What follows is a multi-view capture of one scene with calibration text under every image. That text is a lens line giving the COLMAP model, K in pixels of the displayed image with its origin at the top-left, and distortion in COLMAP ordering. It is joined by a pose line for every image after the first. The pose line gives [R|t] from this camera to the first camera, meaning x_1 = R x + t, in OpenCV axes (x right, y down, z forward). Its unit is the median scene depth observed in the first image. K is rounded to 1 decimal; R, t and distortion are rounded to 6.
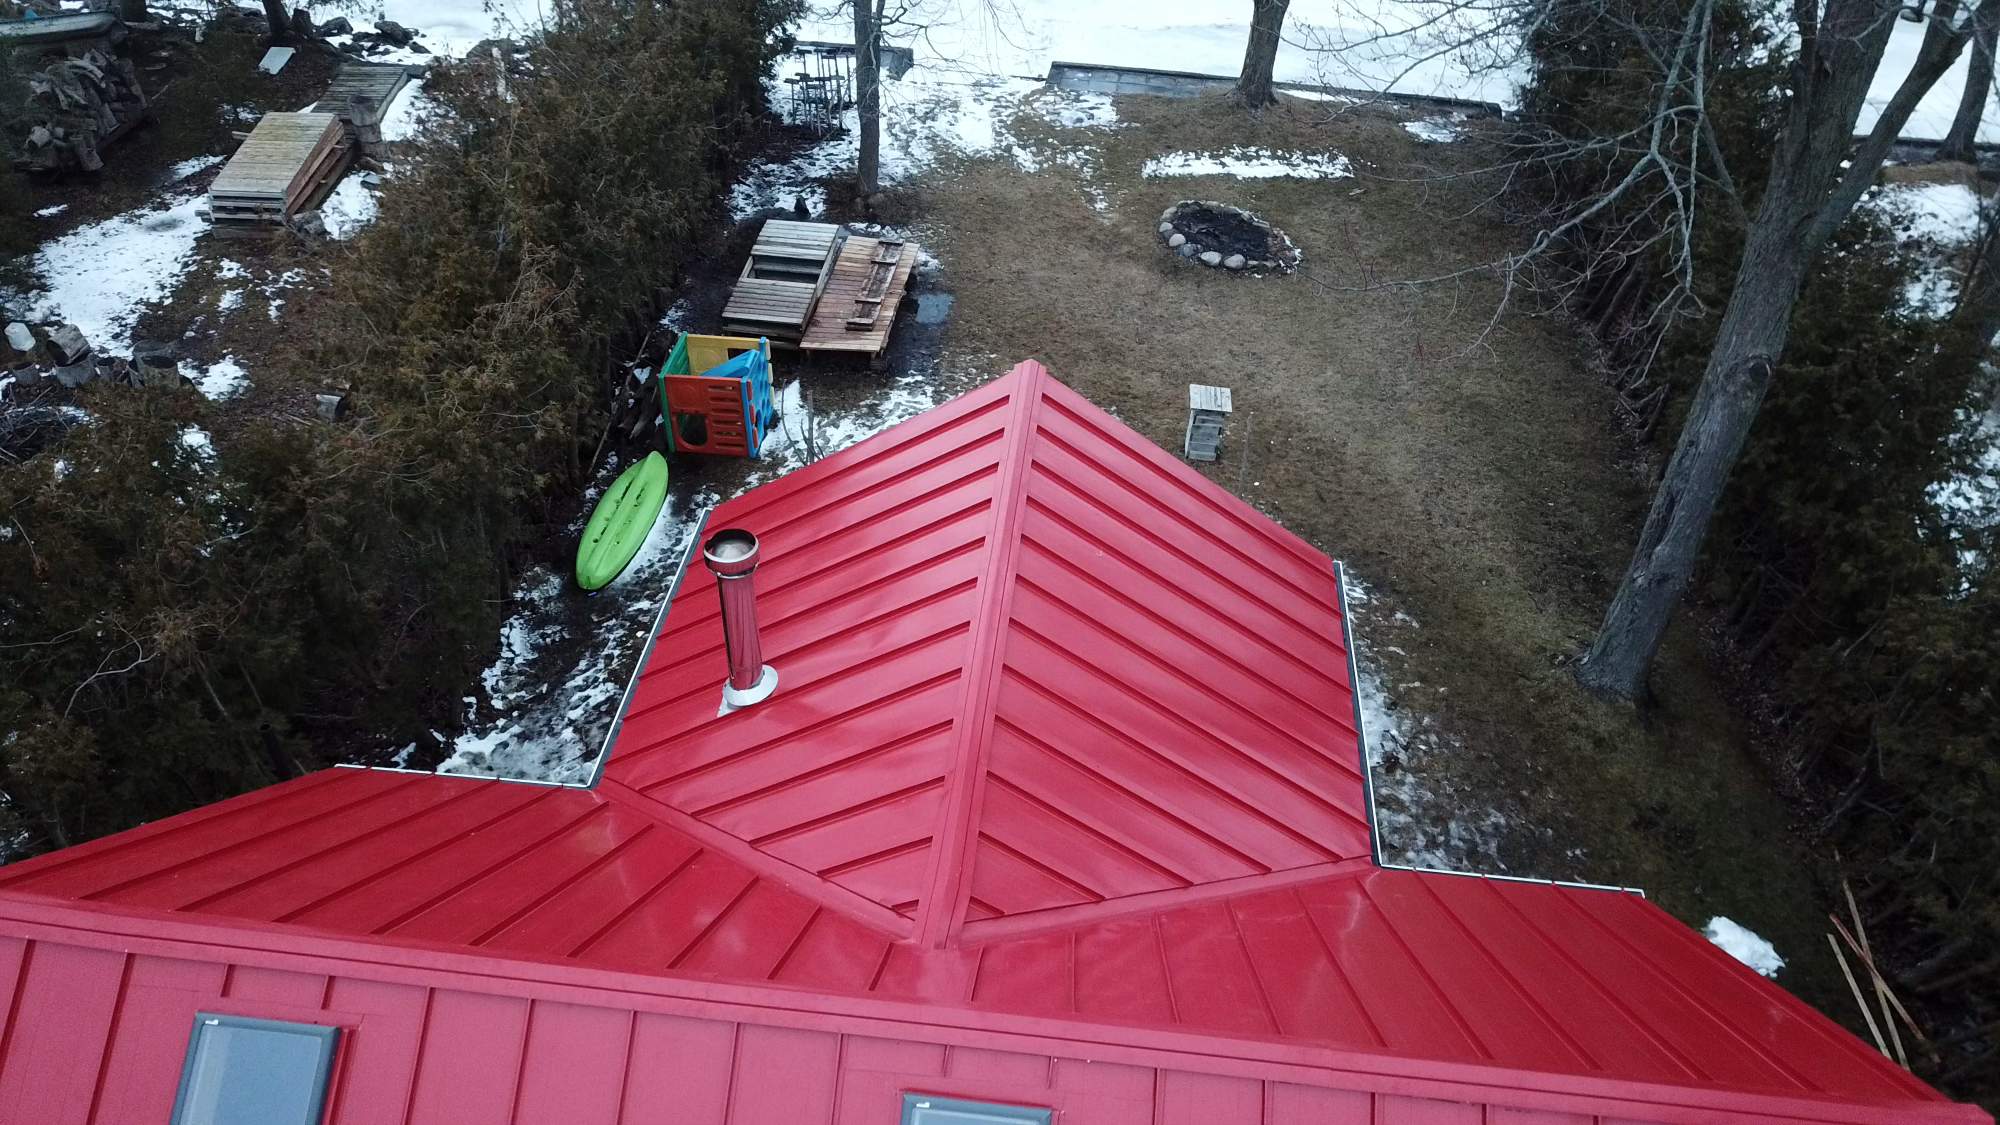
lens RADIAL K [[1664.0, 0, 995.9], [0, 1664.0, 604.5], [0, 0, 1]] dist [0.071291, -0.144272]
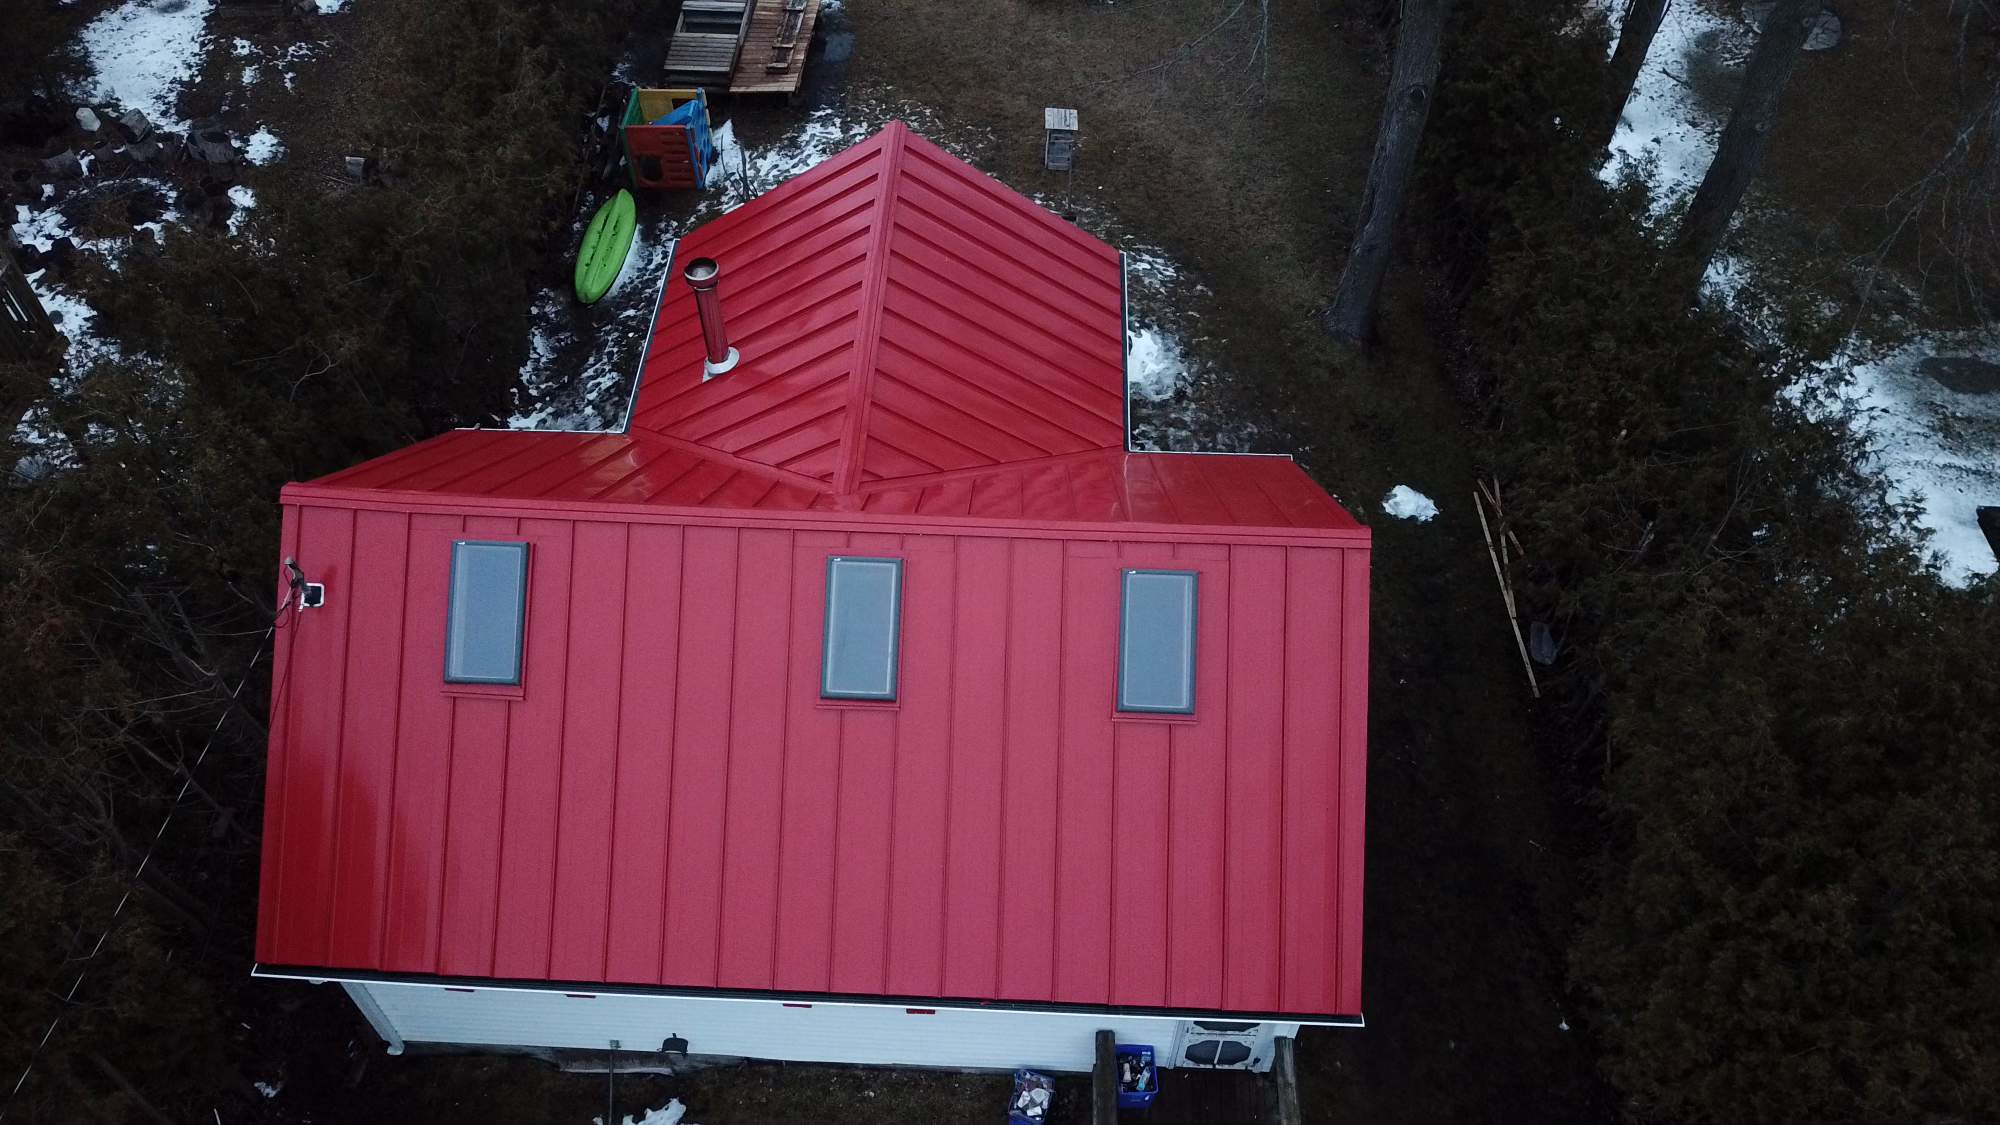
lens RADIAL K [[1664.0, 0, 995.9], [0, 1664.0, 604.5], [0, 0, 1]] dist [0.071291, -0.144272]
pose [[0.997861, -0.062915, 0.017752, 0.039828], [0.058606, 0.981281, 0.183447, 0.001003], [-0.028962, -0.182014, 0.982869, -0.351442]]
